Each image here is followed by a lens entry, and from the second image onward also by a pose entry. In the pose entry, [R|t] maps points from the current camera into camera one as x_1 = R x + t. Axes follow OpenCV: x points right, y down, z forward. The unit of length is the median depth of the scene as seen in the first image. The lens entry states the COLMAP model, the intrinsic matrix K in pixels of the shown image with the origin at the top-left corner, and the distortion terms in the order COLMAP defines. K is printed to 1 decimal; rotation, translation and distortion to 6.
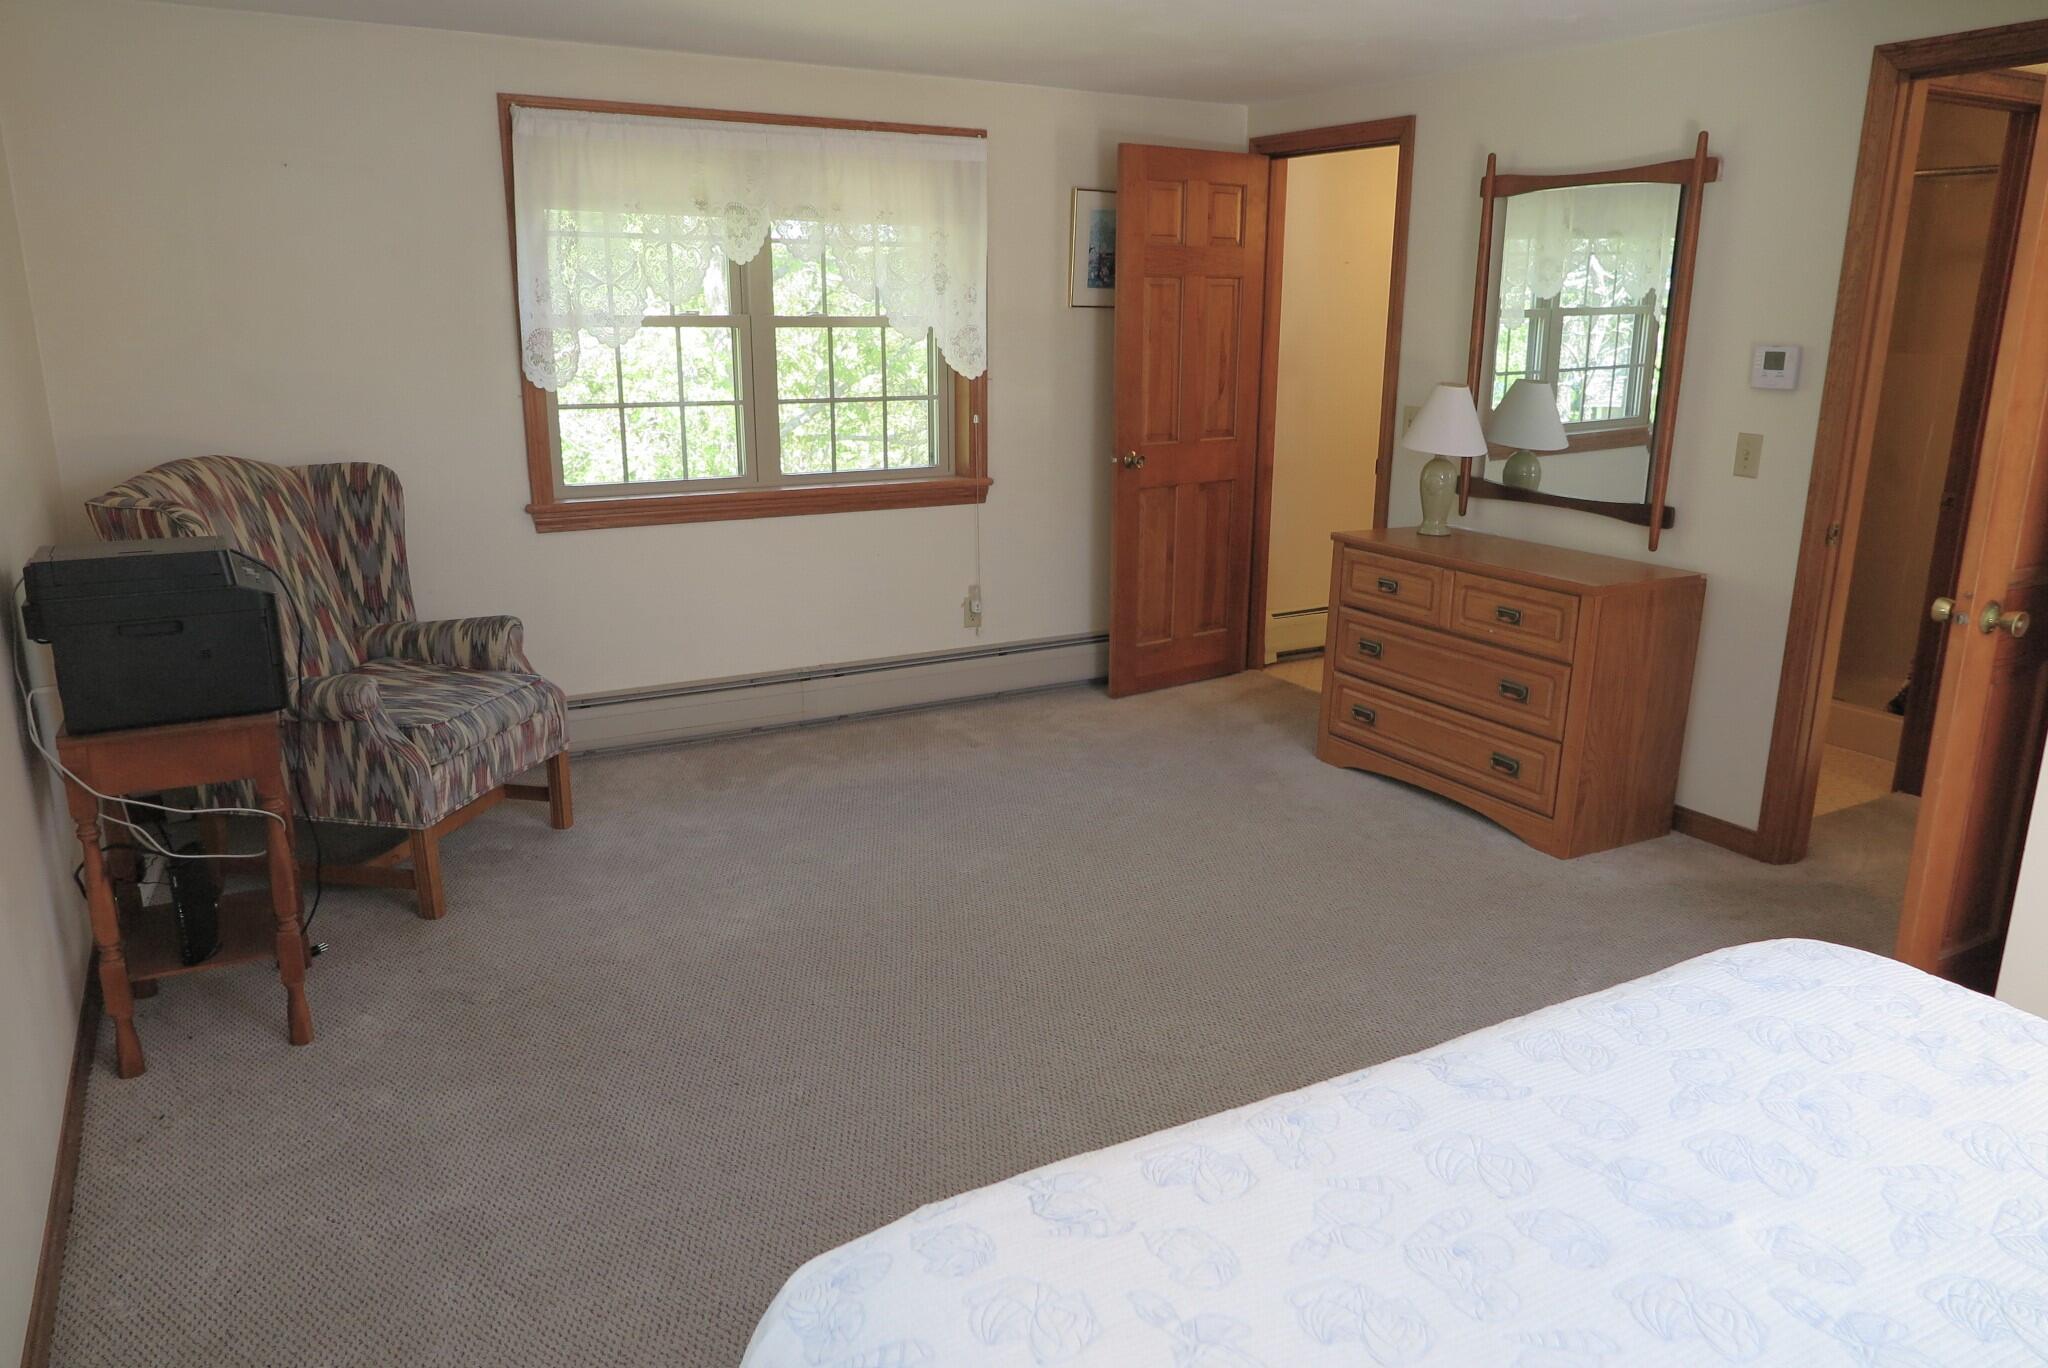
lens RADIAL K [[1411.4, 0, 1041.3], [0, 1411.4, 674.9], [0, 0, 1]] dist [0.003277, -0.001097]
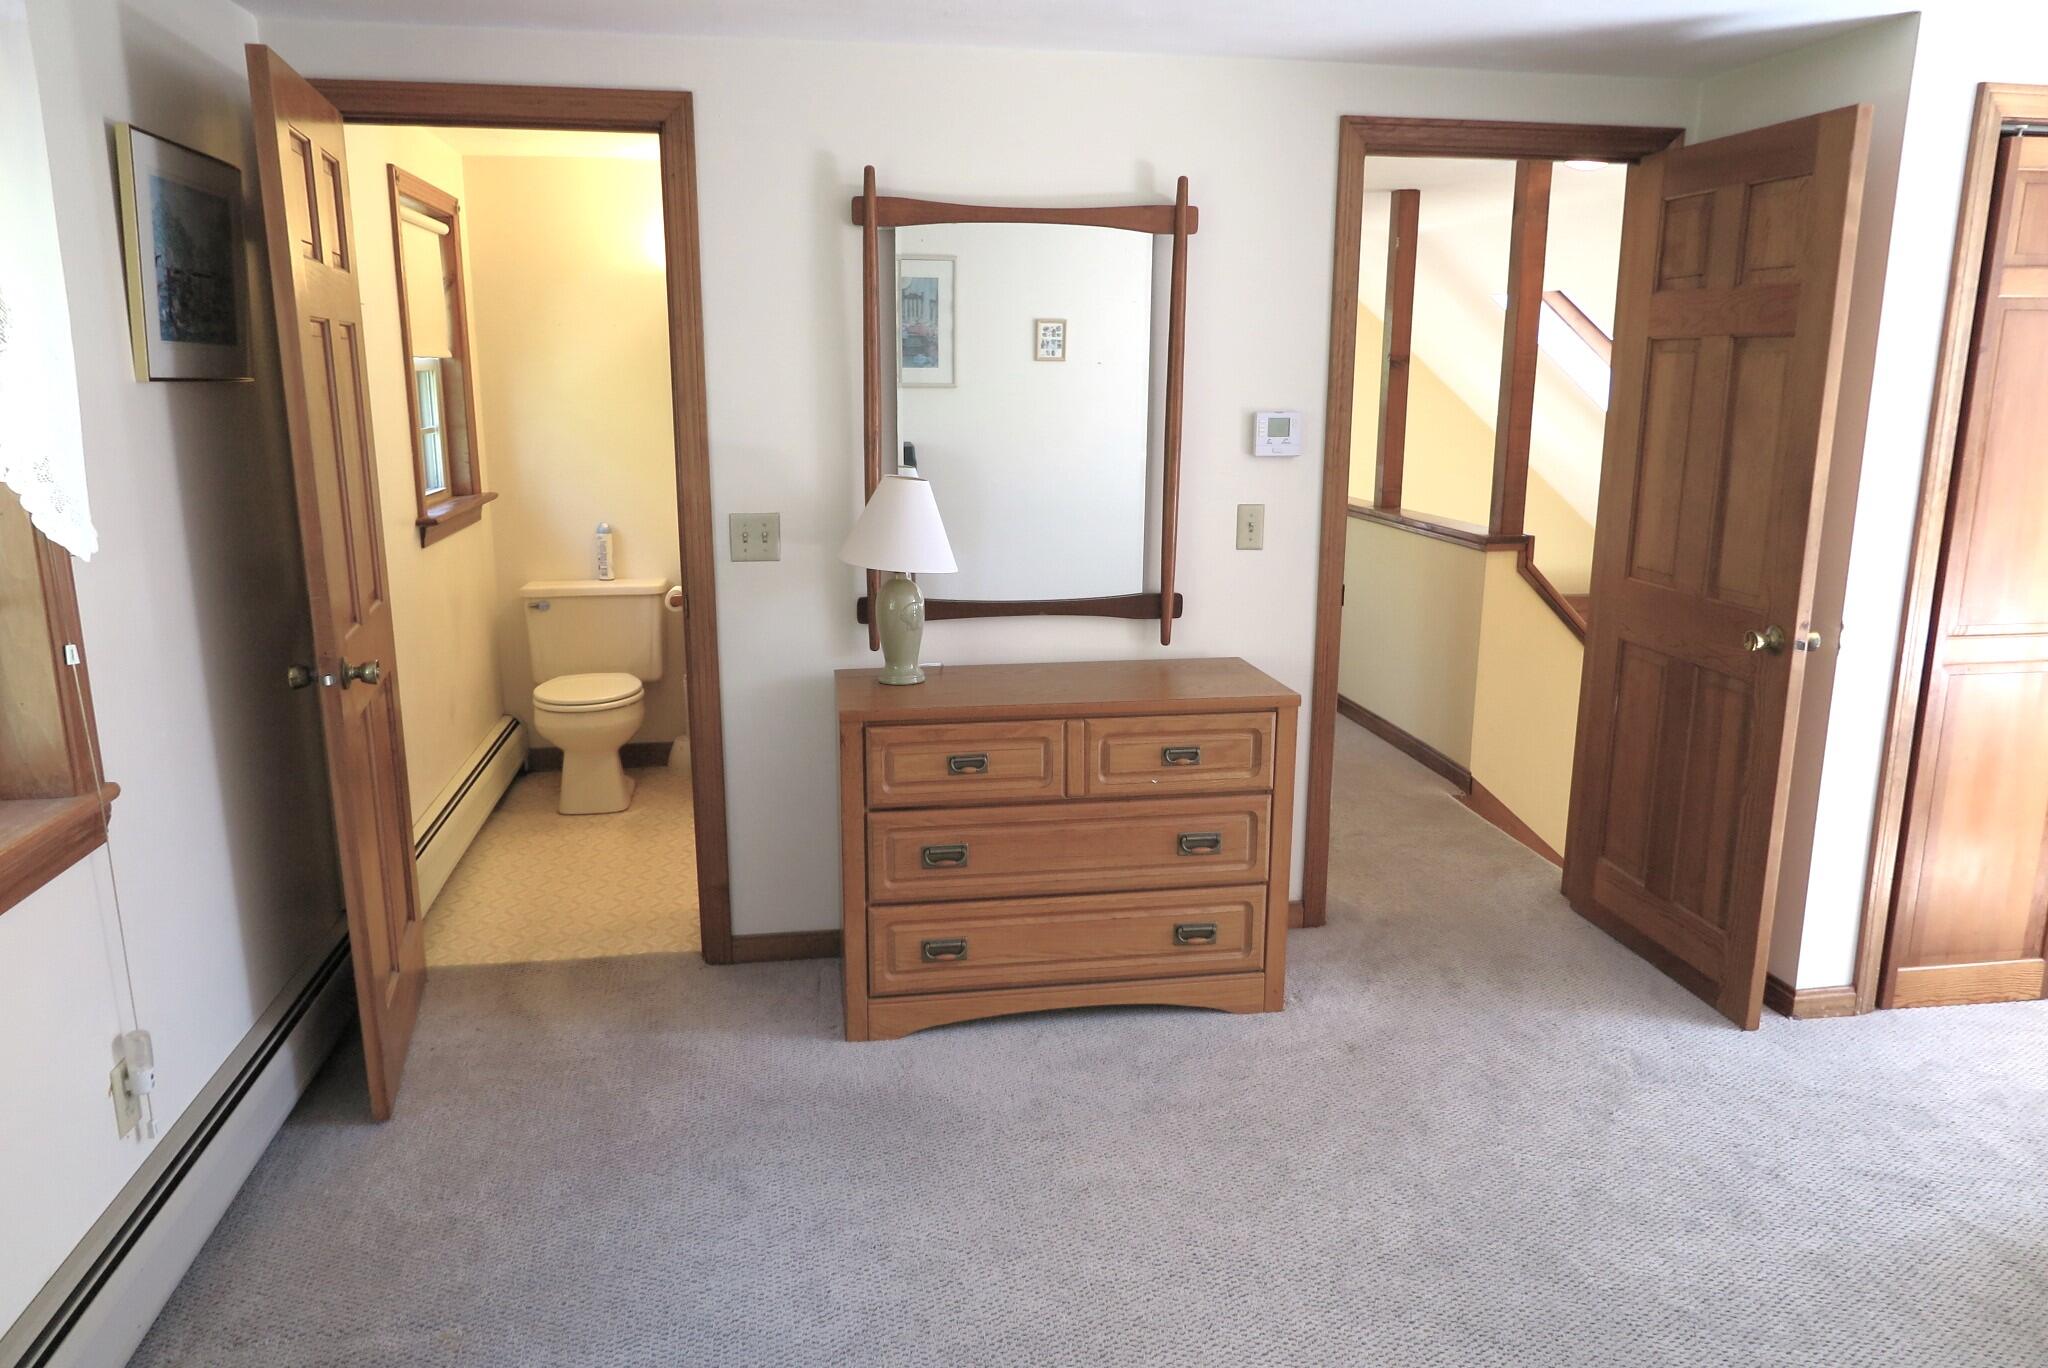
lens RADIAL K [[1411.4, 0, 1027.3], [0, 1411.4, 679.6], [0, 0, 1]] dist [0.003277, -0.001097]
pose [[0.353345, -0.209339, 0.911770, -0.408842], [0.237315, 0.962817, 0.129090, -0.201895], [-0.904892, 0.170764, 0.389886, 0.736869]]
